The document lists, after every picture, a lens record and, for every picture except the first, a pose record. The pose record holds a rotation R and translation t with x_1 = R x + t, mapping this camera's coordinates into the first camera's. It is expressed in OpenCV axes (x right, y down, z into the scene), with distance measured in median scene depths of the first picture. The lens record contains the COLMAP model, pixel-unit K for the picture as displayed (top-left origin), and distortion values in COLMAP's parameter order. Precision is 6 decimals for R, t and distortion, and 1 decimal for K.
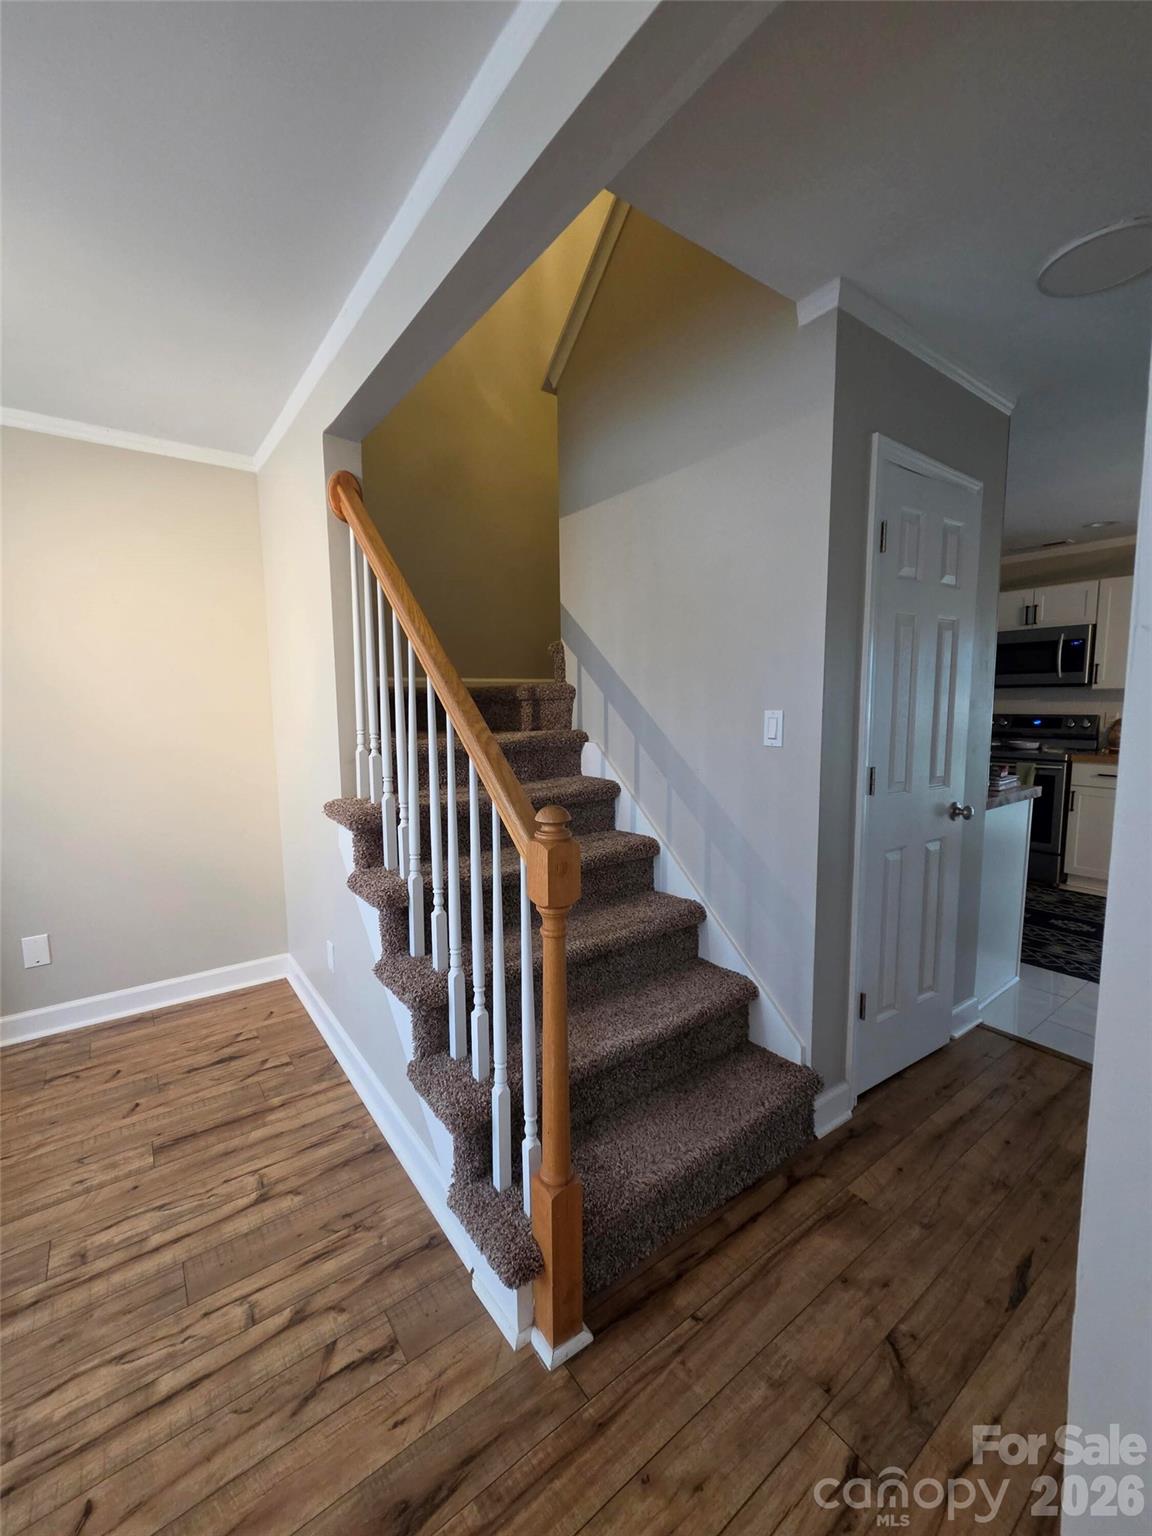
lens RADIAL K [[626.5, 0, 576.0], [0, 626.5, 768.0], [0, 0, 1]] dist [-0.013950, 0.008011]
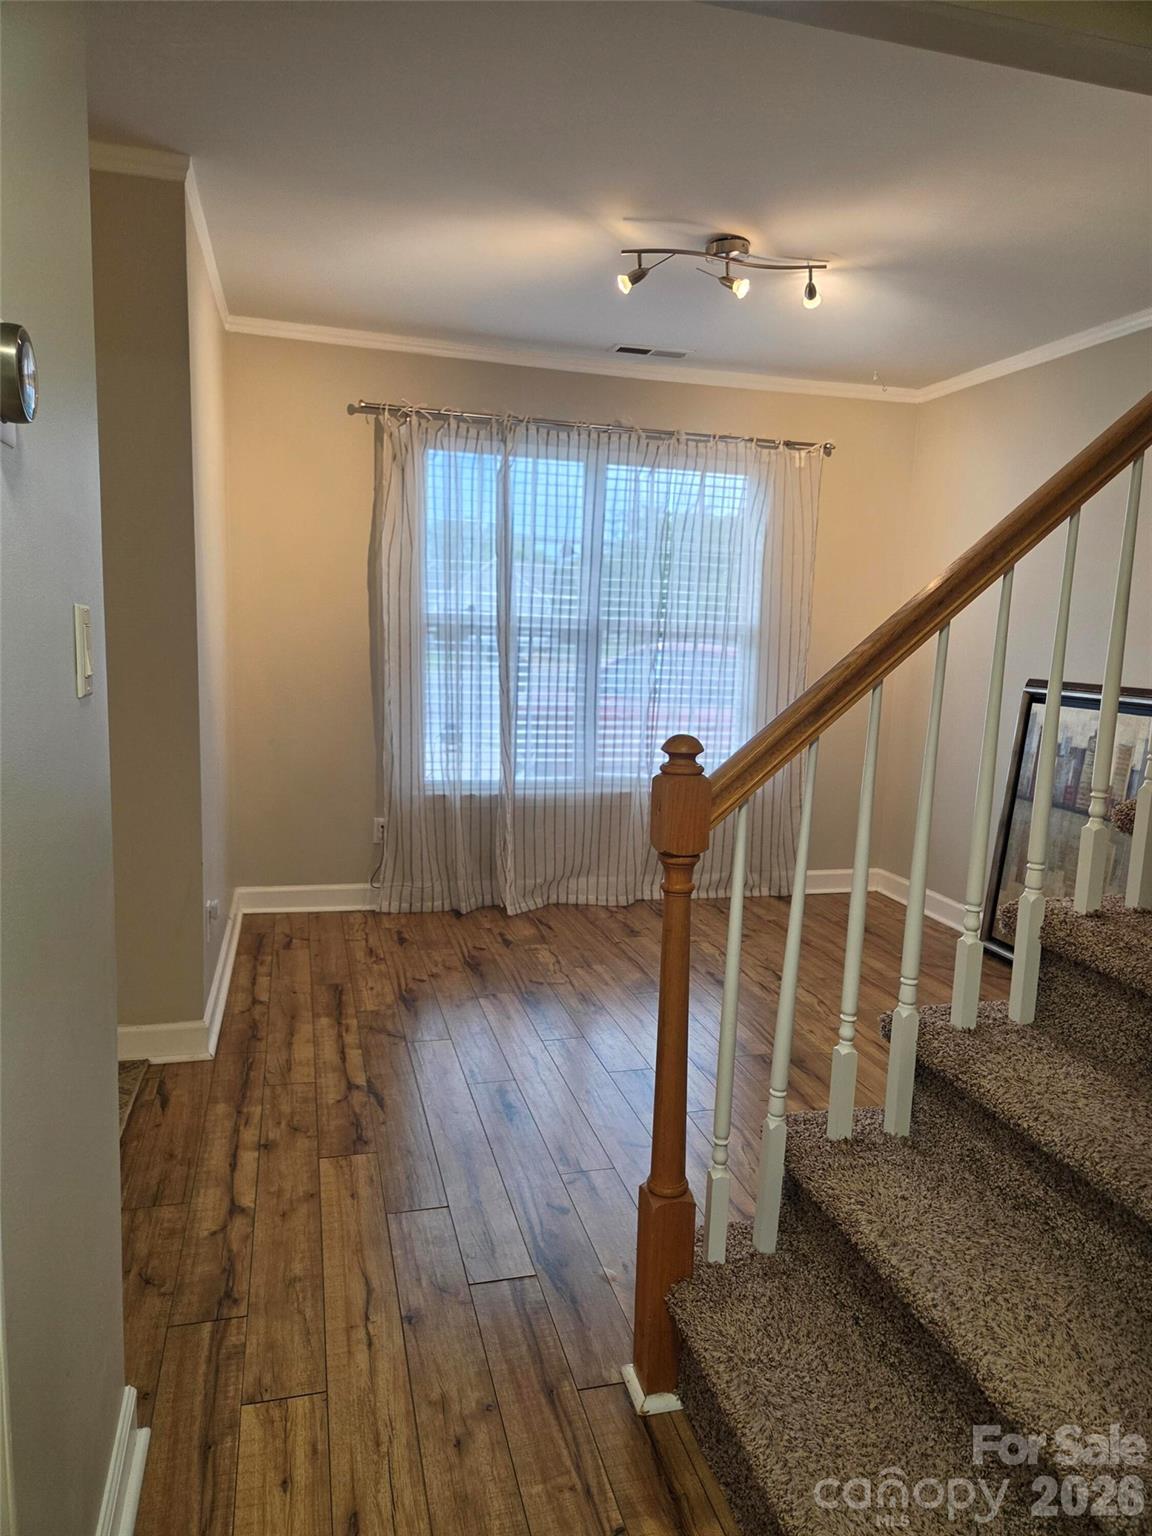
lens RADIAL K [[1034.4, 0, 576.0], [0, 1034.4, 768.0], [0, 0, 1]] dist [-0.002254, -0.001137]
pose [[-0.365638, 0.127625, -0.921966, 0.760490], [-0.137342, 0.972313, 0.189062, -0.073757], [0.920568, 0.195753, -0.337986, 0.794923]]
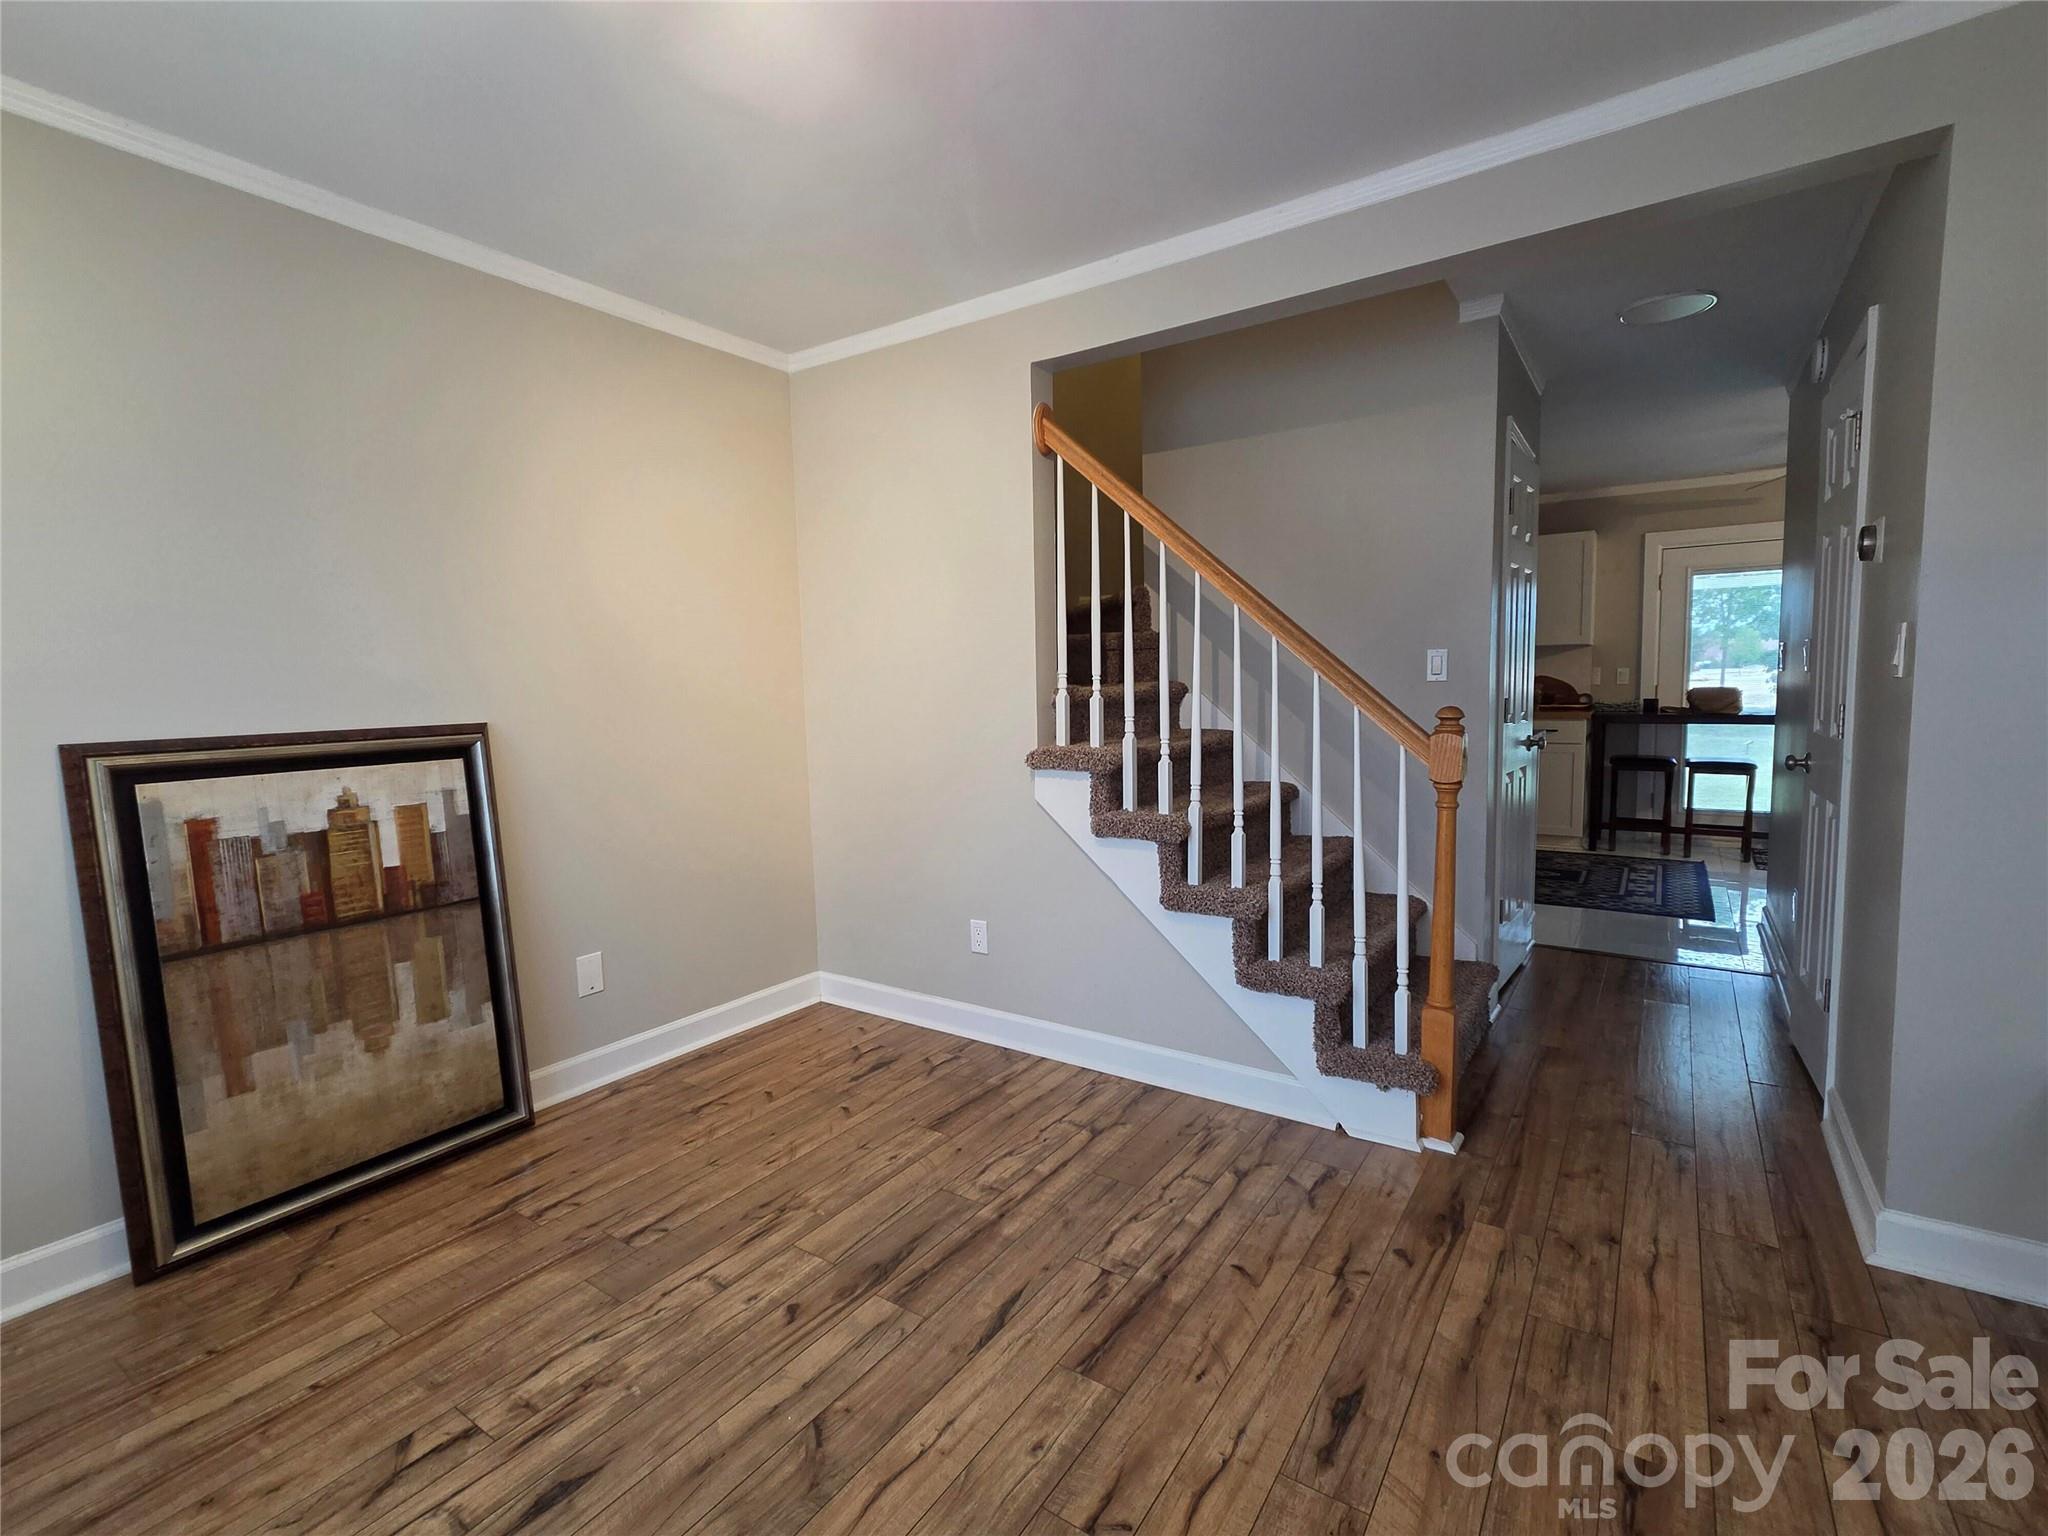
lens RADIAL K [[932.9, 0, 1024.0], [0, 932.9, 768.0], [0, 0, 1]] dist [-0.002624, -0.000227]
pose [[0.944135, -0.041182, 0.326976, -0.911858], [0.049515, 0.998625, -0.017200, 0.110085], [-0.325818, 0.032429, 0.944876, -0.330555]]
